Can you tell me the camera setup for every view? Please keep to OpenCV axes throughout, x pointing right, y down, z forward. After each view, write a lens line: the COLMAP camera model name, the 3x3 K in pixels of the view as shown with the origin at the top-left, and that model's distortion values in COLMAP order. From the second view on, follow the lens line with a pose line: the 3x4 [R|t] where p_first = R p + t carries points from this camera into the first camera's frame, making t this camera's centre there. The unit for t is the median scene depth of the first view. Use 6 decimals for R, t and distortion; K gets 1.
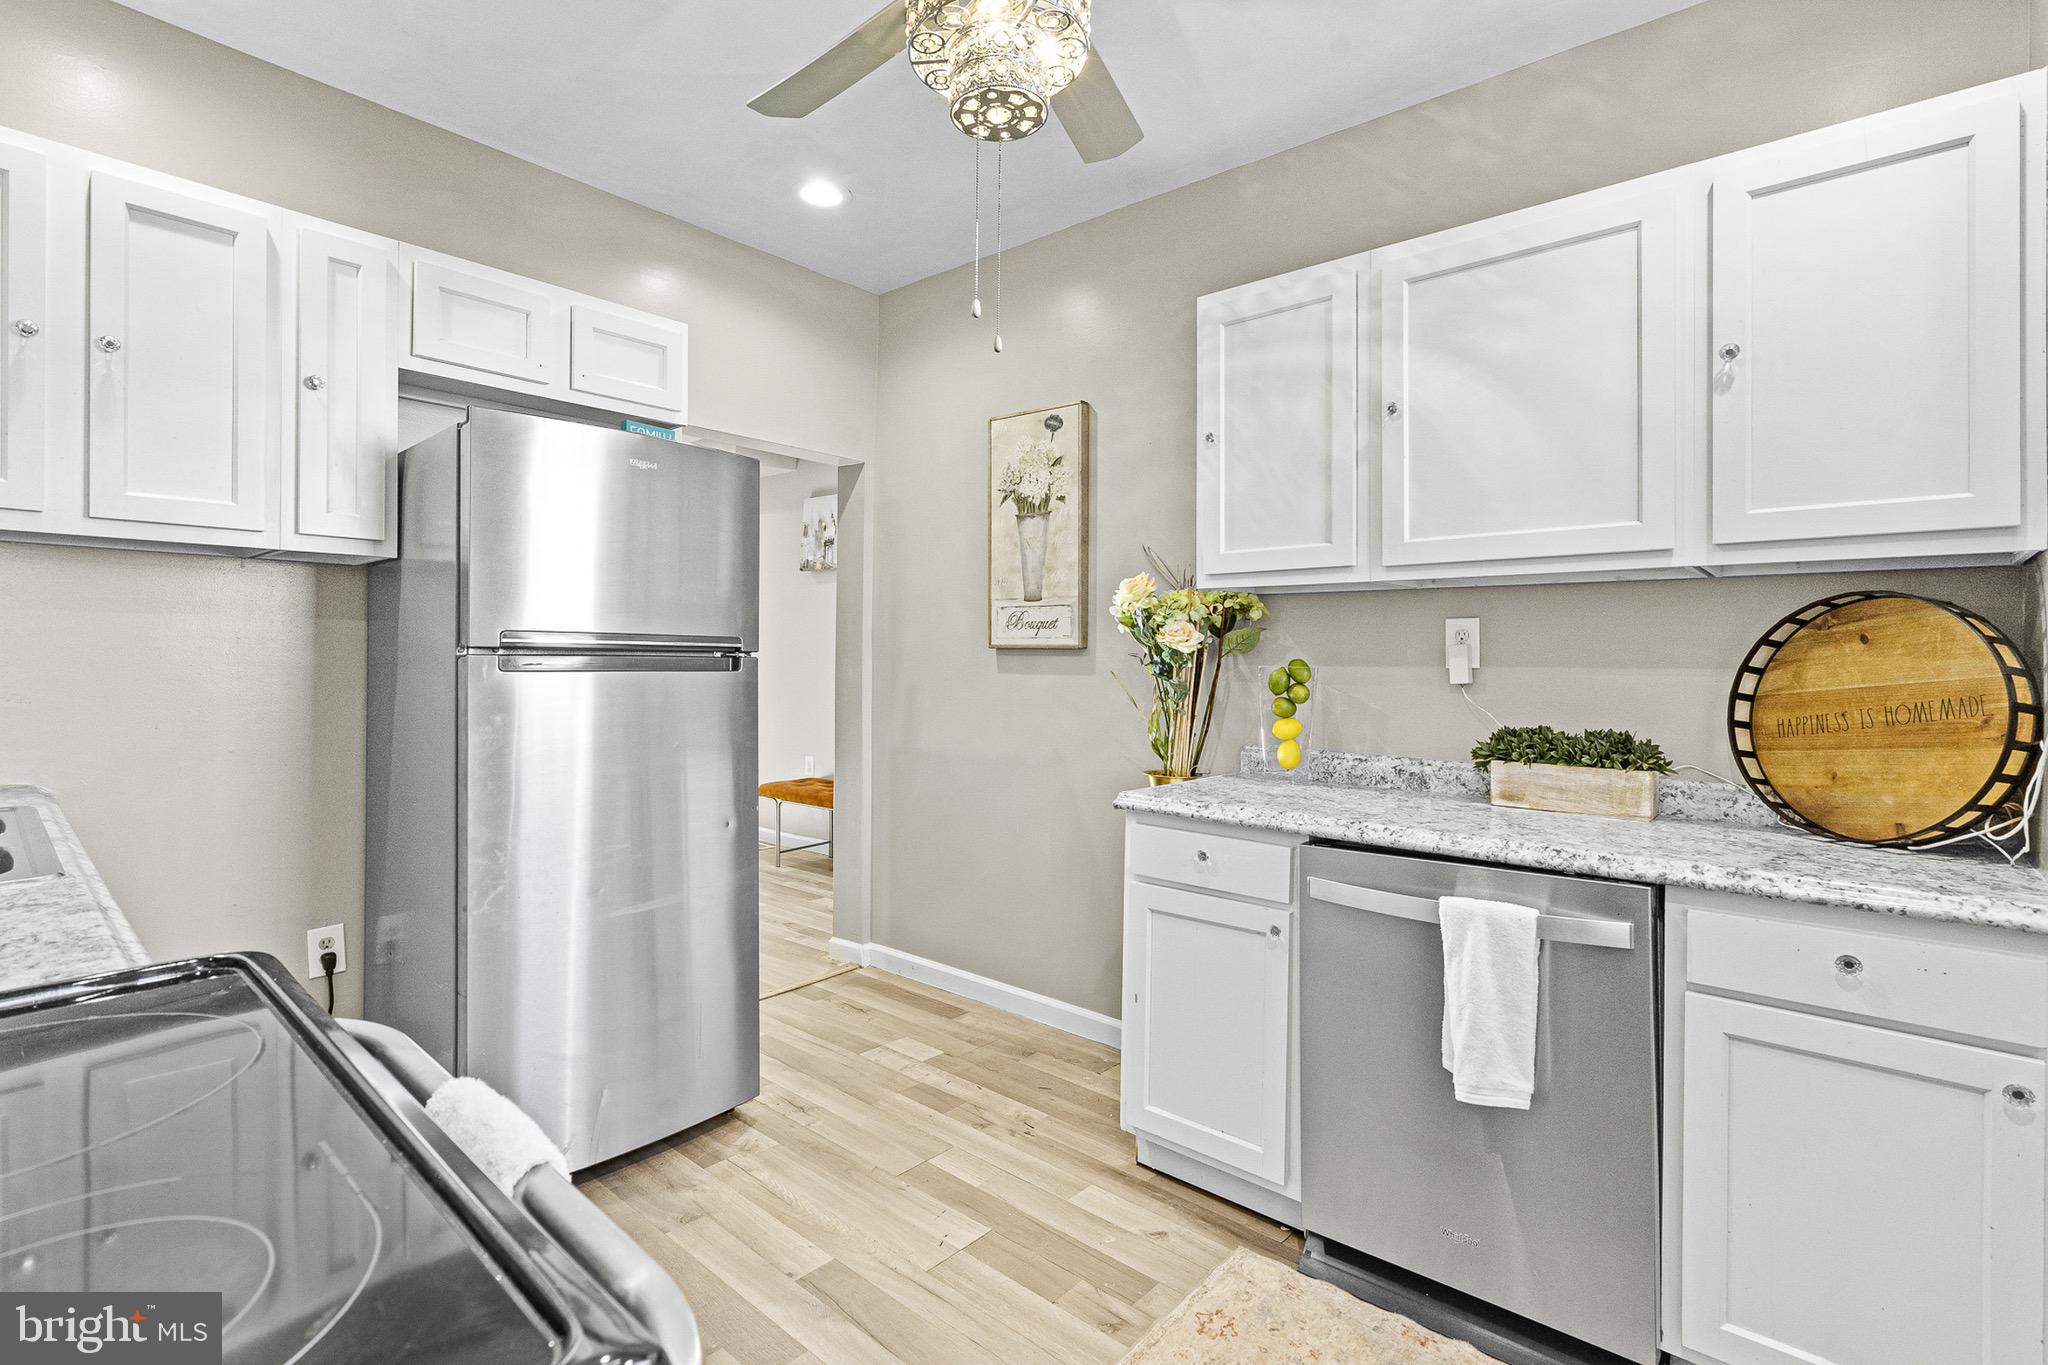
lens RADIAL K [[949.4, 0, 1027.5], [0, 949.4, 656.6], [0, 0, 1]] dist [-0.002342, -0.000212]
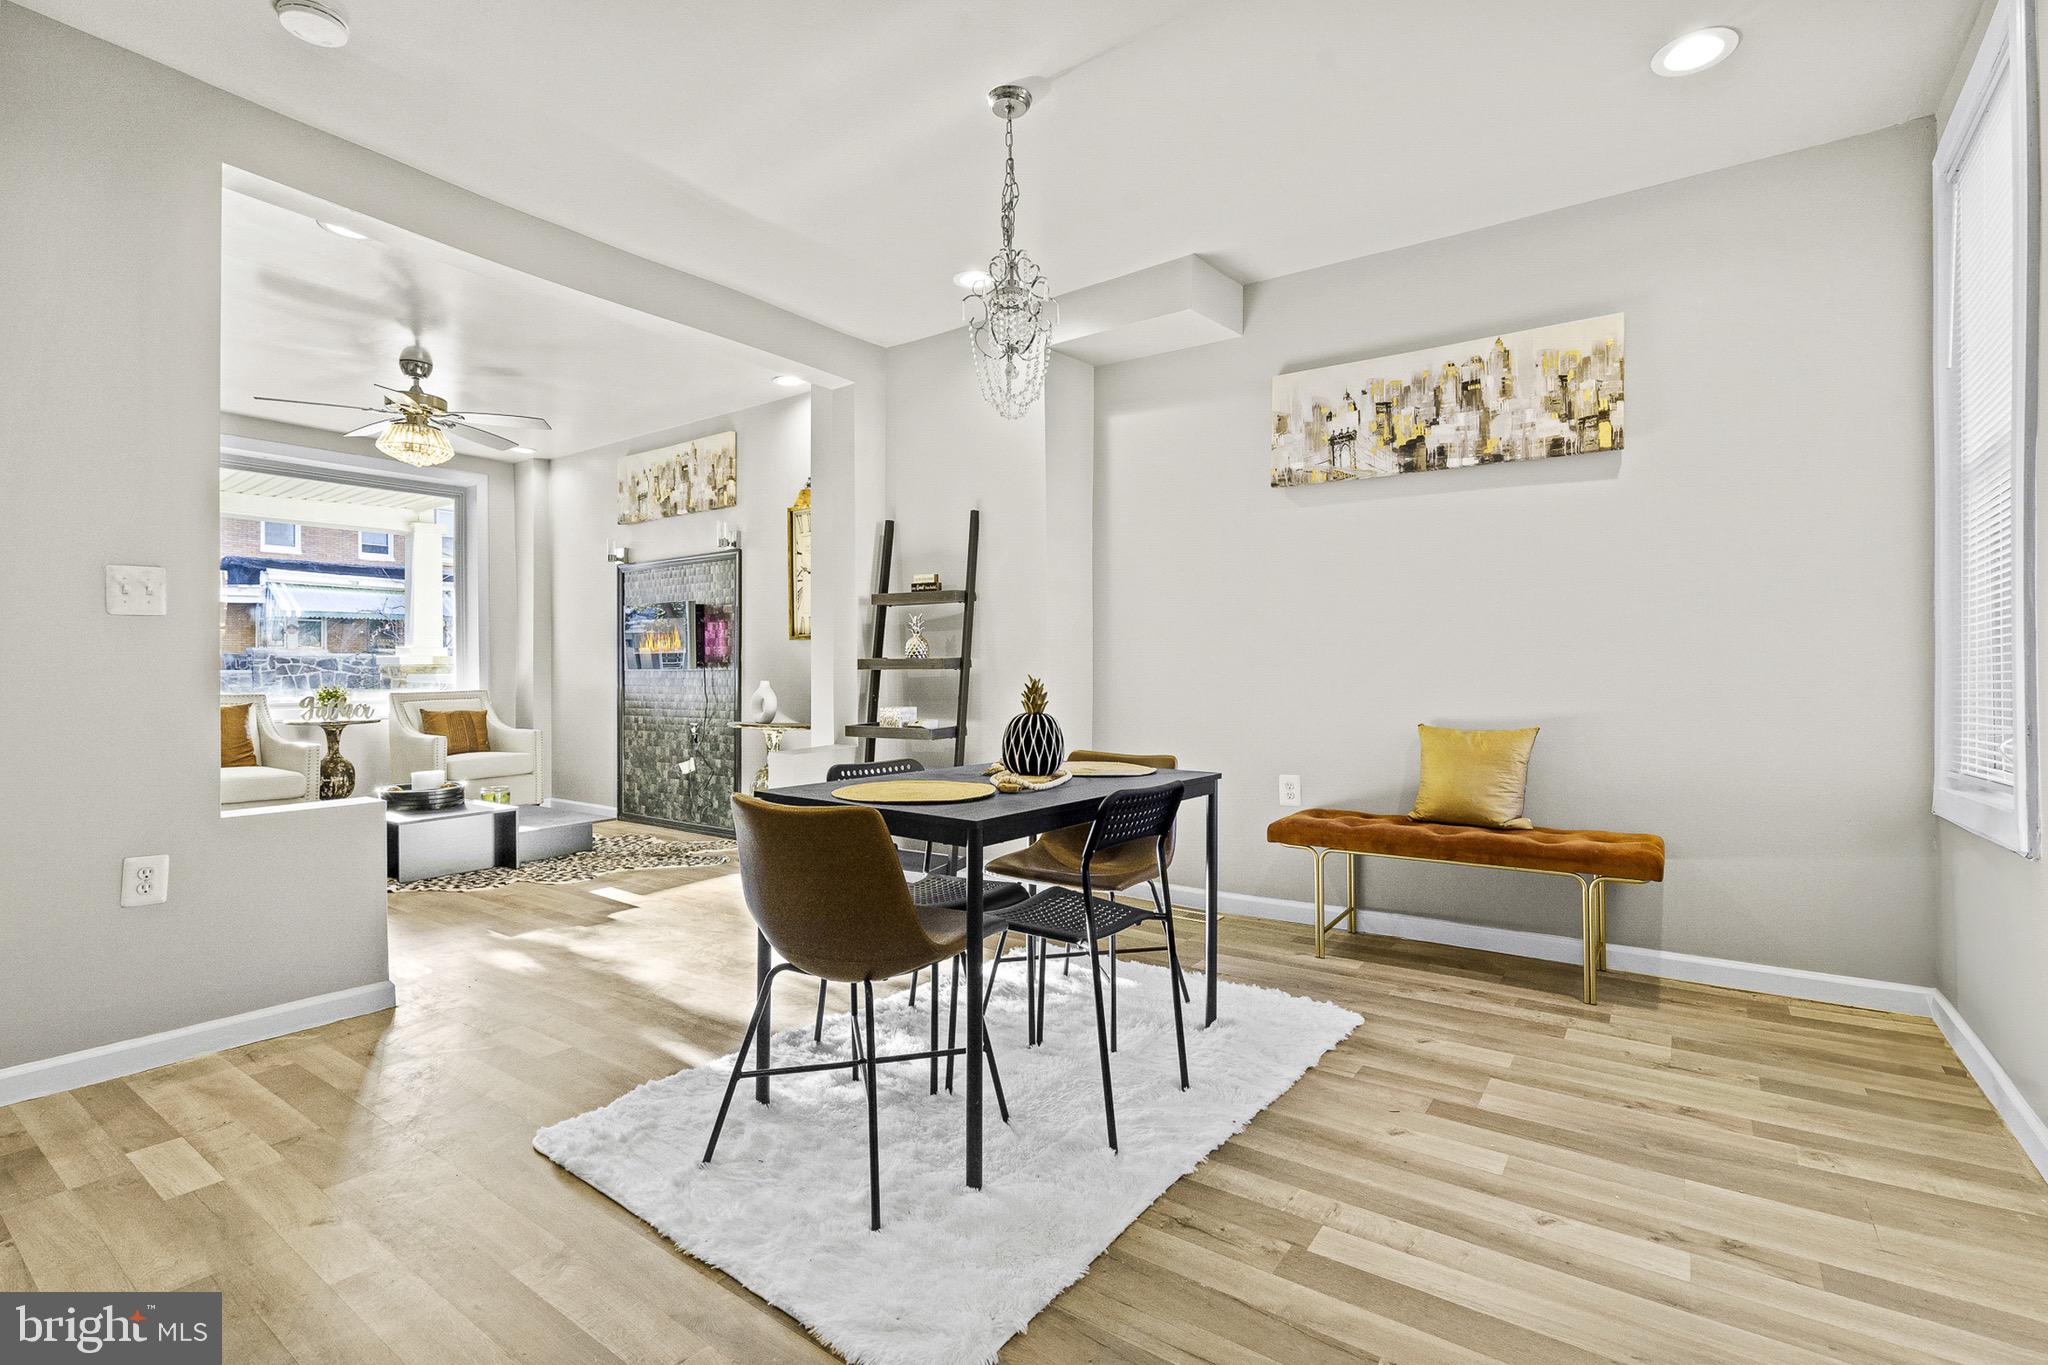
lens RADIAL K [[943.9, 0, 1017.5], [0, 943.9, 668.6], [0, 0, 1]] dist [-0.001112, -0.000130]
pose [[0.994727, -0.008613, 0.102199, -0.483357], [0.008255, 0.999958, 0.003926, 0.029310], [-0.102228, -0.003062, 0.994756, 0.386893]]
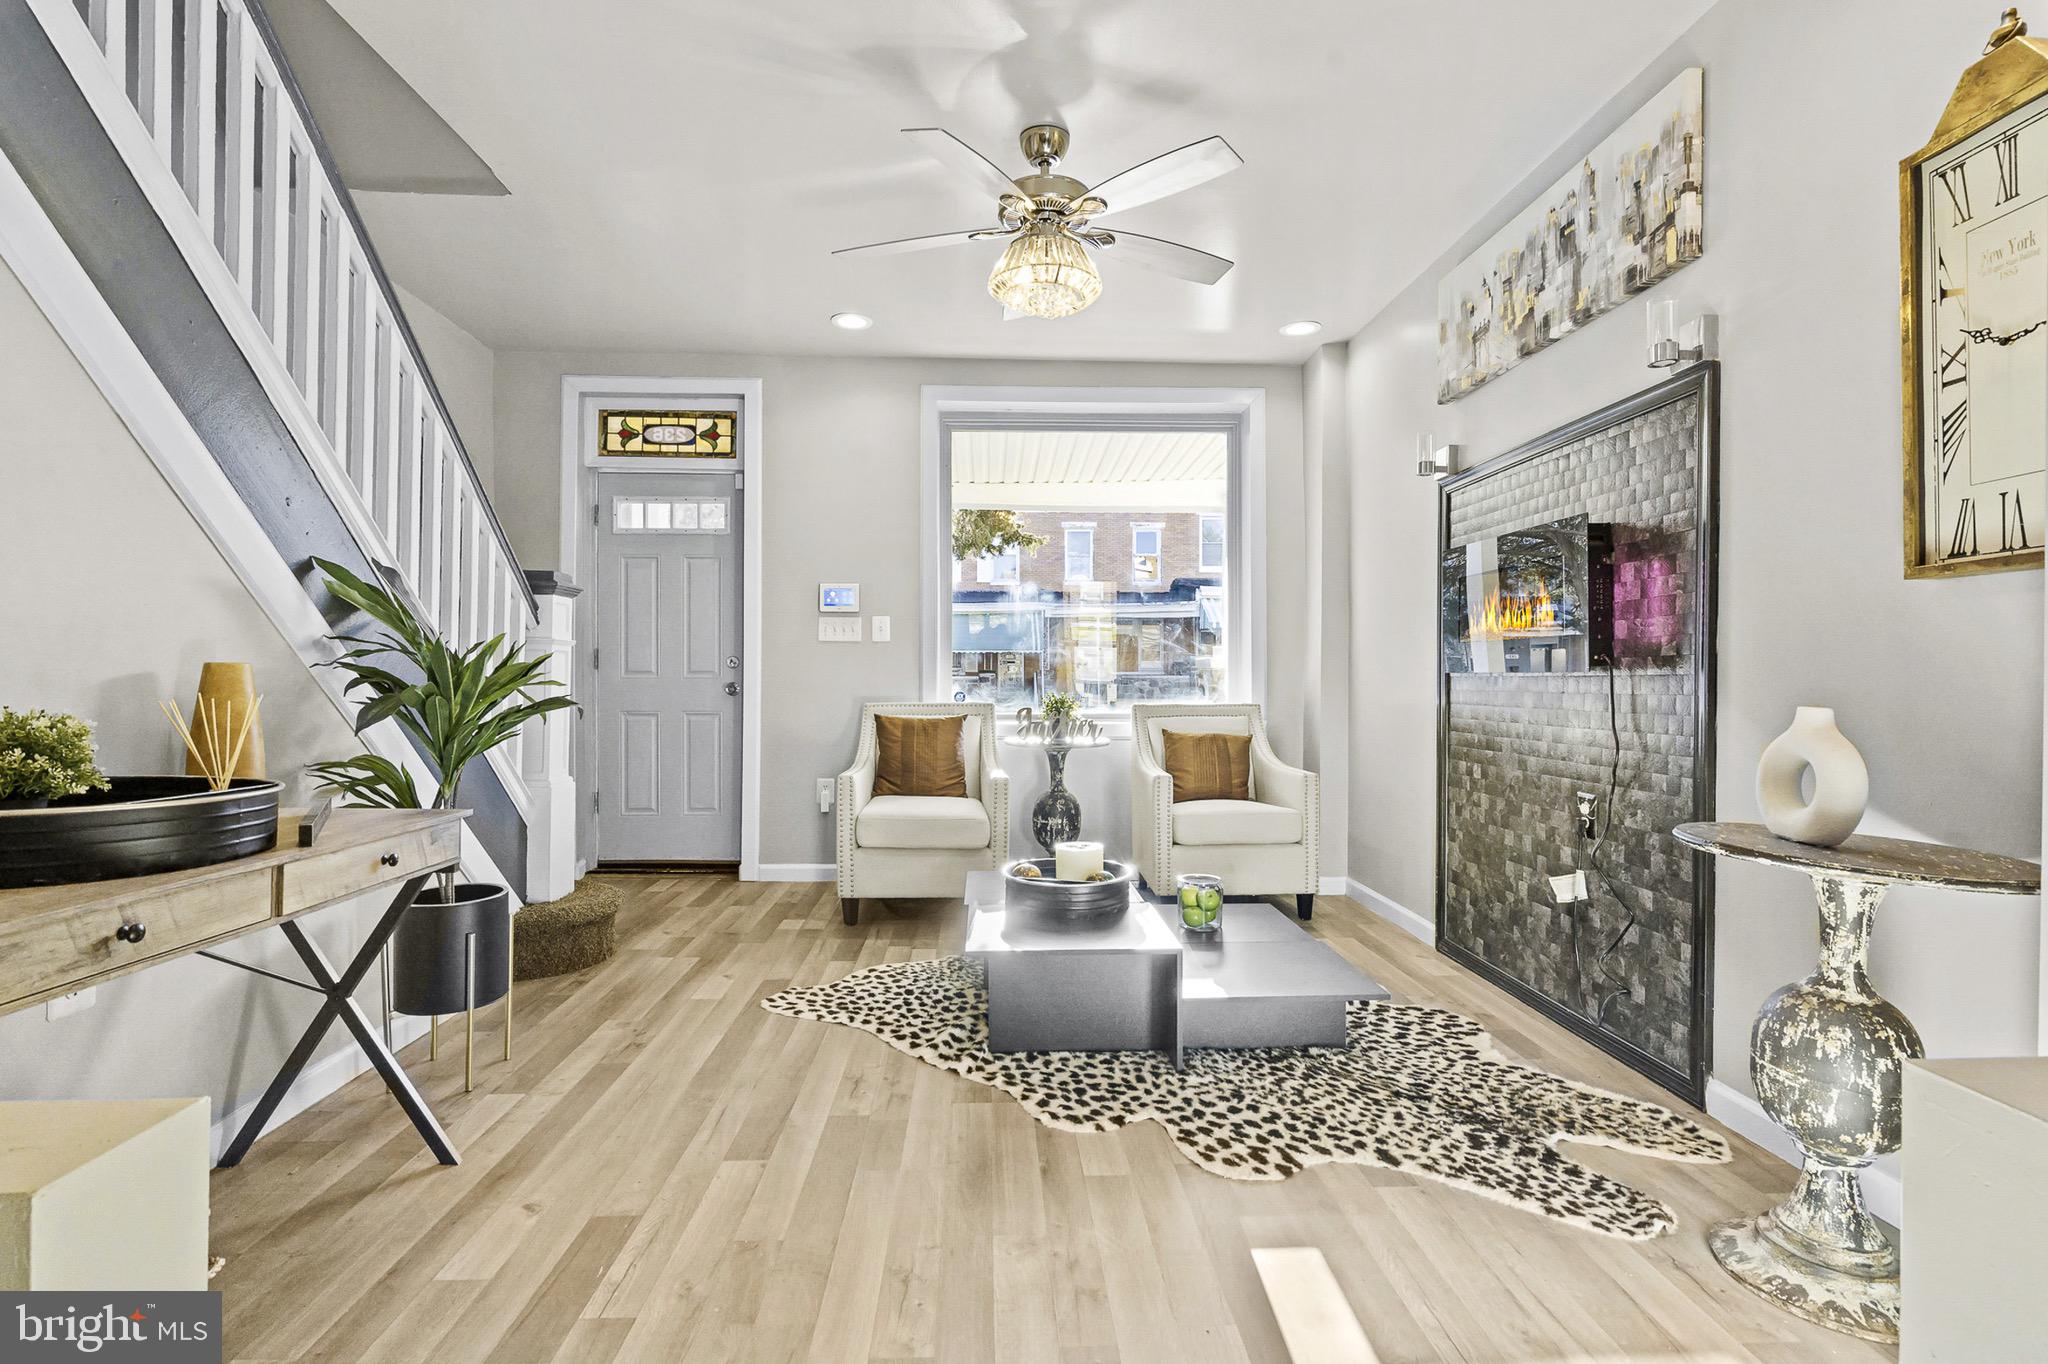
lens RADIAL K [[931.5, 0, 1016.9], [0, 931.5, 680.2], [0, 0, 1]] dist [-0.003627, -0.000752]
pose [[0.690694, -0.001867, -0.723145, -0.592703], [0.005141, 0.999984, 0.002329, 0.032252], [0.723129, -0.005327, 0.690693, 0.930621]]
